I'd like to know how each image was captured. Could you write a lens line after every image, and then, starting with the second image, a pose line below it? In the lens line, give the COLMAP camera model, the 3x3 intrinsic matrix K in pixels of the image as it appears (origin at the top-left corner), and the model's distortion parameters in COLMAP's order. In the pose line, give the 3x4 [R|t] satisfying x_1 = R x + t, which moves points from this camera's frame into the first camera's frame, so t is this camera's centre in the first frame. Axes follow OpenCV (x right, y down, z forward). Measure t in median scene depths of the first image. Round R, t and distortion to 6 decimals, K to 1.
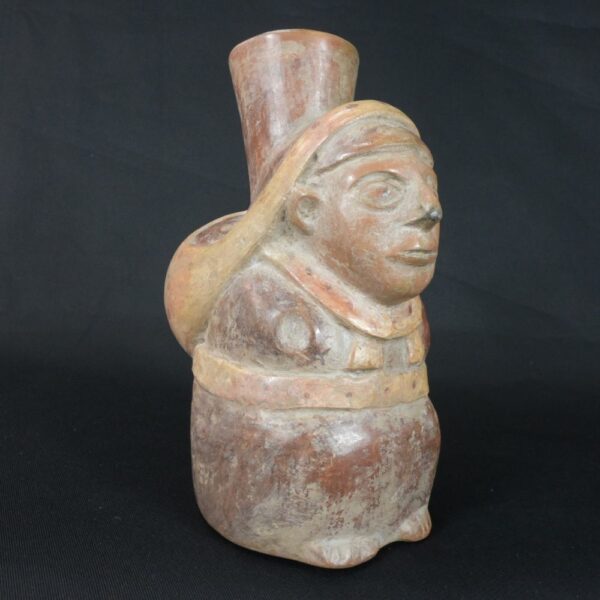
lens RADIAL K [[637.7, 0, 299.9], [0, 637.7, 300.9], [0, 0, 1]] dist [0.003778, 0.000000]
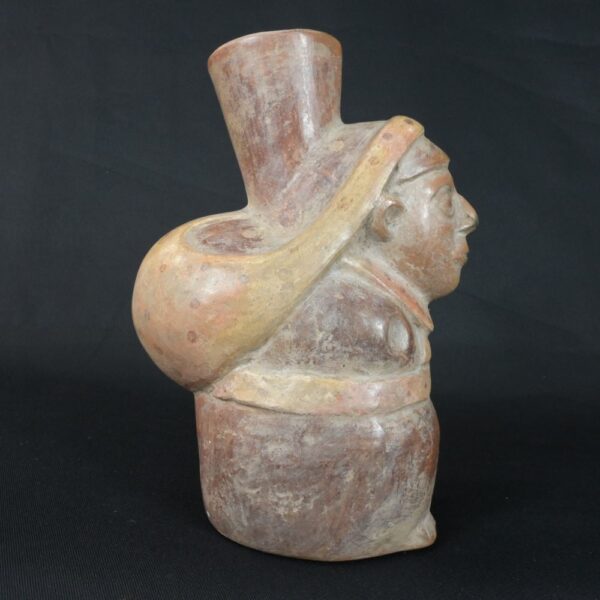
lens RADIAL K [[637.7, 0, 300.9], [0, 637.7, 298.3], [0, 0, 1]] dist [0.003778, 0.000000]
pose [[0.720056, -0.087939, 0.688322, -0.812322], [0.075757, 0.995971, 0.047994, -0.071627], [-0.689769, 0.017587, 0.723816, 0.343867]]
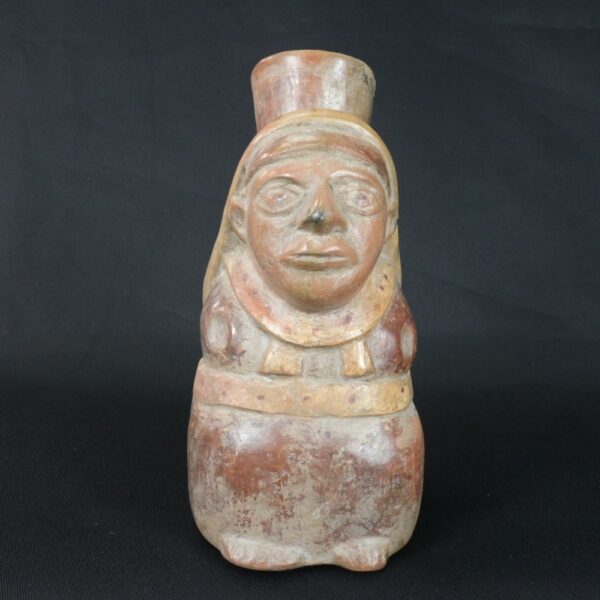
lens RADIAL K [[637.7, 0, 299.4], [0, 637.7, 300.7], [0, 0, 1]] dist [0.003778, 0.000000]
pose [[0.806026, 0.018067, -0.591605, 0.717419], [-0.050493, 0.997989, -0.038317, 0.028277], [0.589723, 0.060757, 0.805317, 0.202929]]
